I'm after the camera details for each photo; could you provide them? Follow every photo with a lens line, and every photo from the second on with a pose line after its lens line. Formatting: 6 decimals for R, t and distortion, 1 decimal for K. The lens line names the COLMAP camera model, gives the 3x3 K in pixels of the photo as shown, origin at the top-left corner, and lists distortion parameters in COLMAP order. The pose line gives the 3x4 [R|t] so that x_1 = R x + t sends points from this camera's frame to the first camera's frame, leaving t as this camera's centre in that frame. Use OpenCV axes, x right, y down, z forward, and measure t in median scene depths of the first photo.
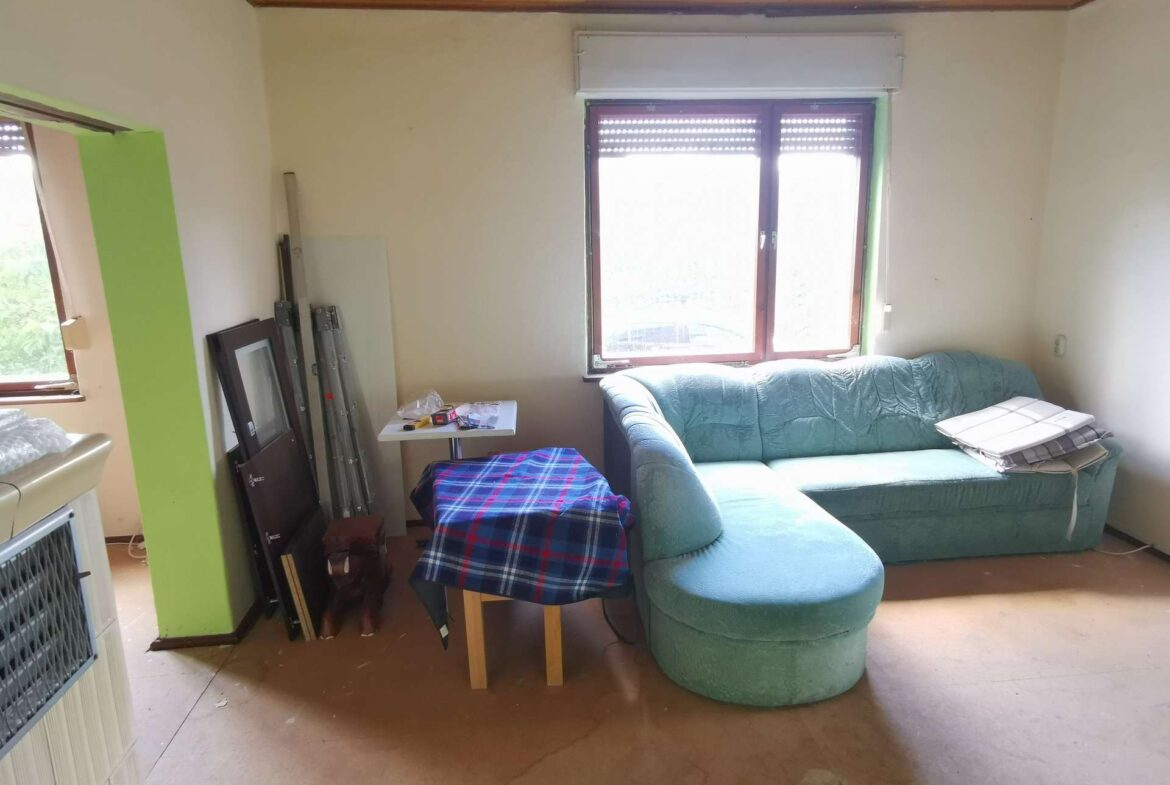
lens RADIAL K [[691.7, 0, 585.0], [0, 691.7, 392.5], [0, 0, 1]] dist [-0.003419, -0.000359]
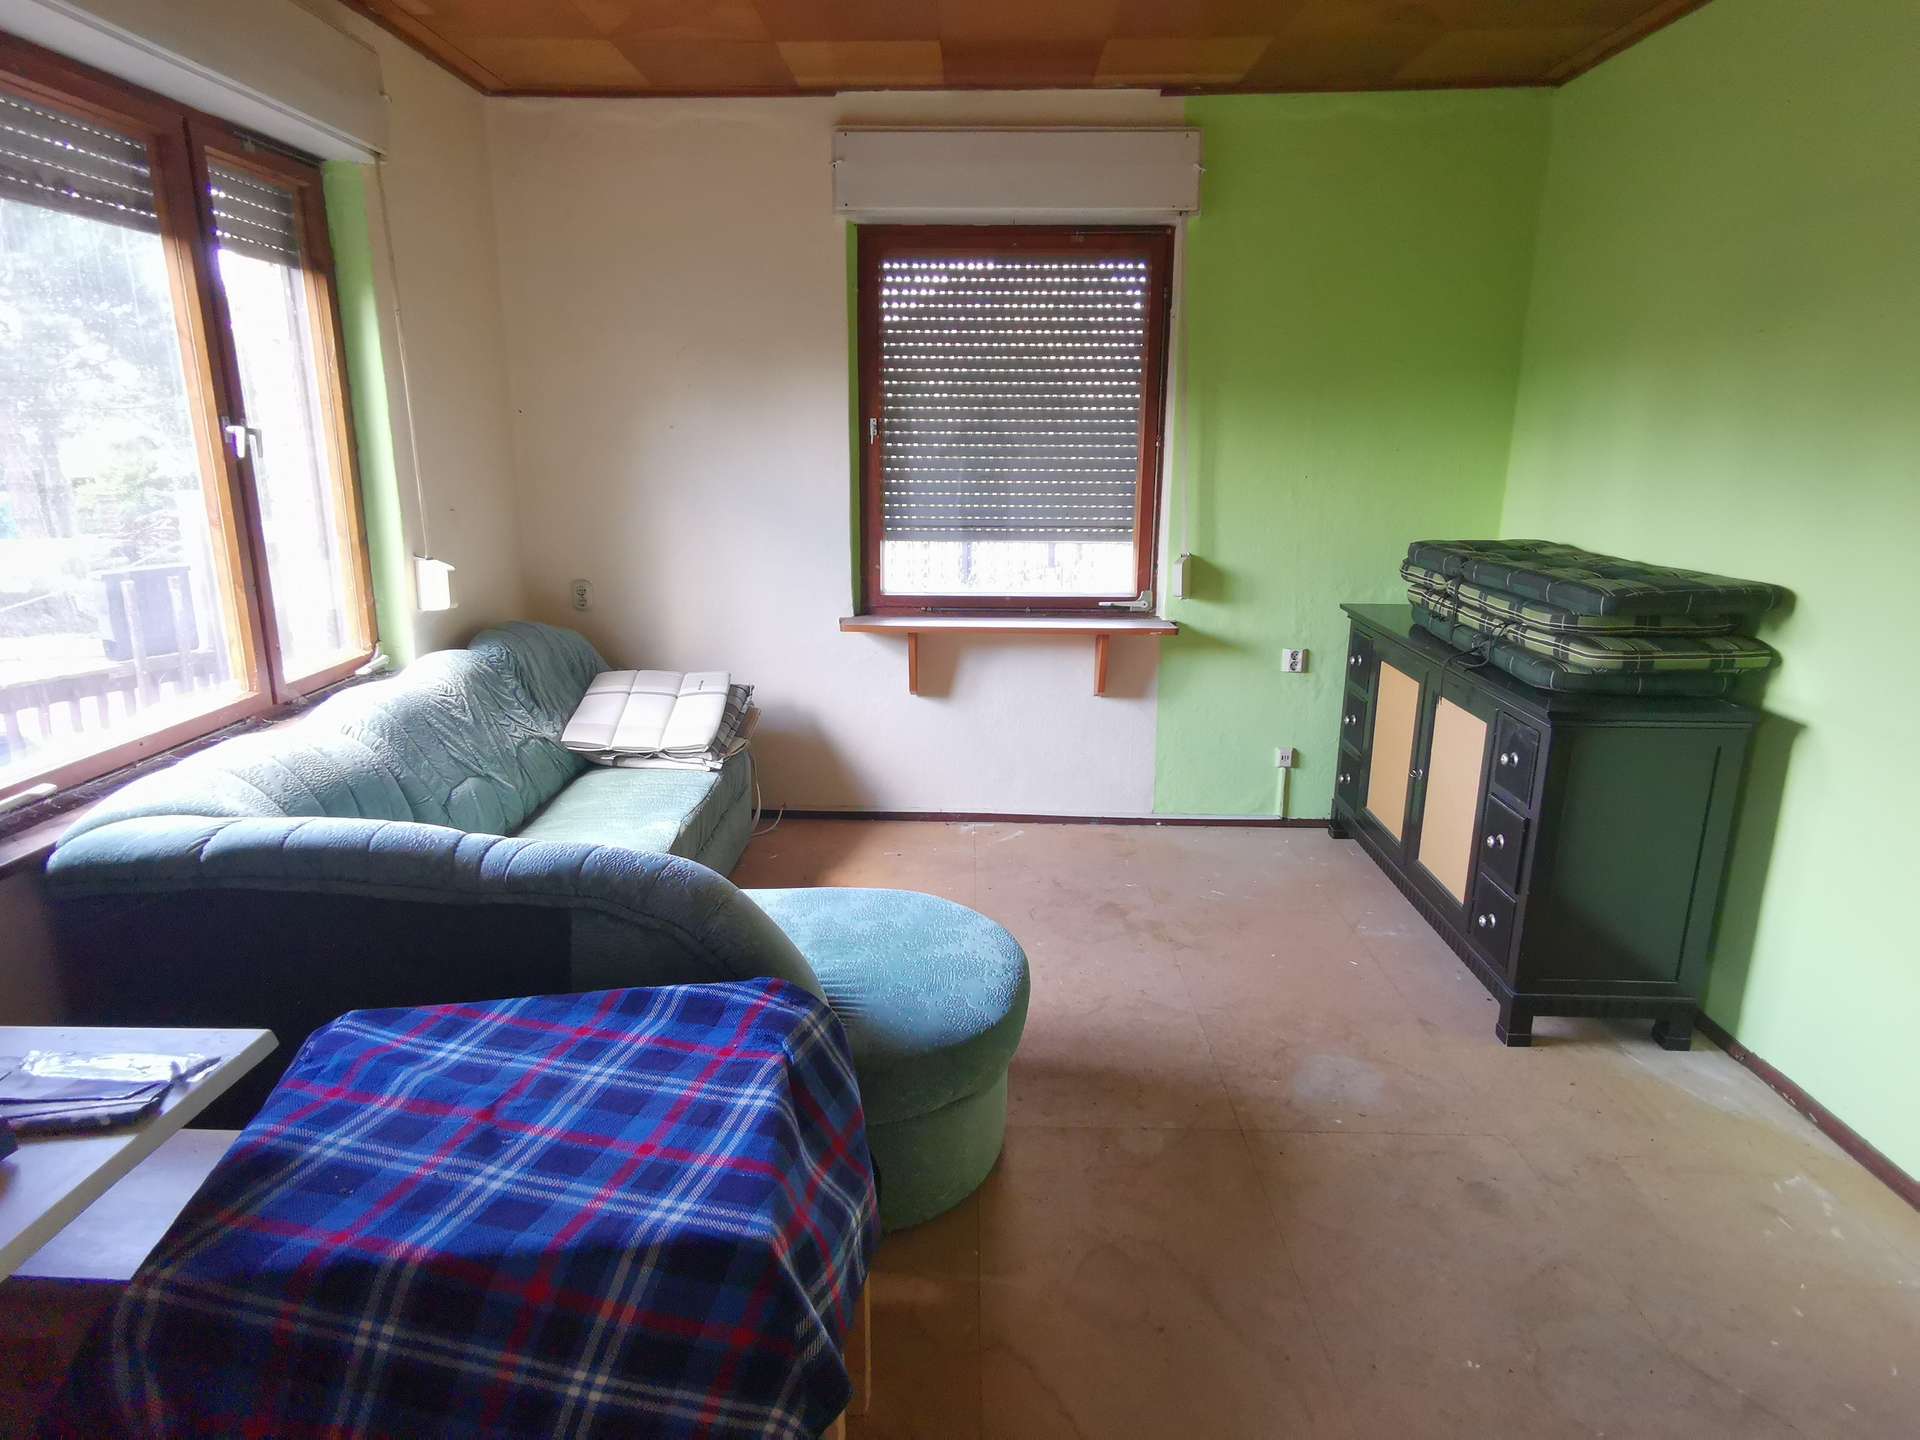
lens RADIAL K [[1152.7, 0, 960.0], [0, 1152.7, 720.0], [0, 0, 1]] dist [0.001975, 0.000078]
pose [[0.129505, -0.220771, 0.966689, -0.559076], [0.201908, 0.960346, 0.192274, -0.123842], [-0.970805, 0.170282, 0.168945, 0.601427]]
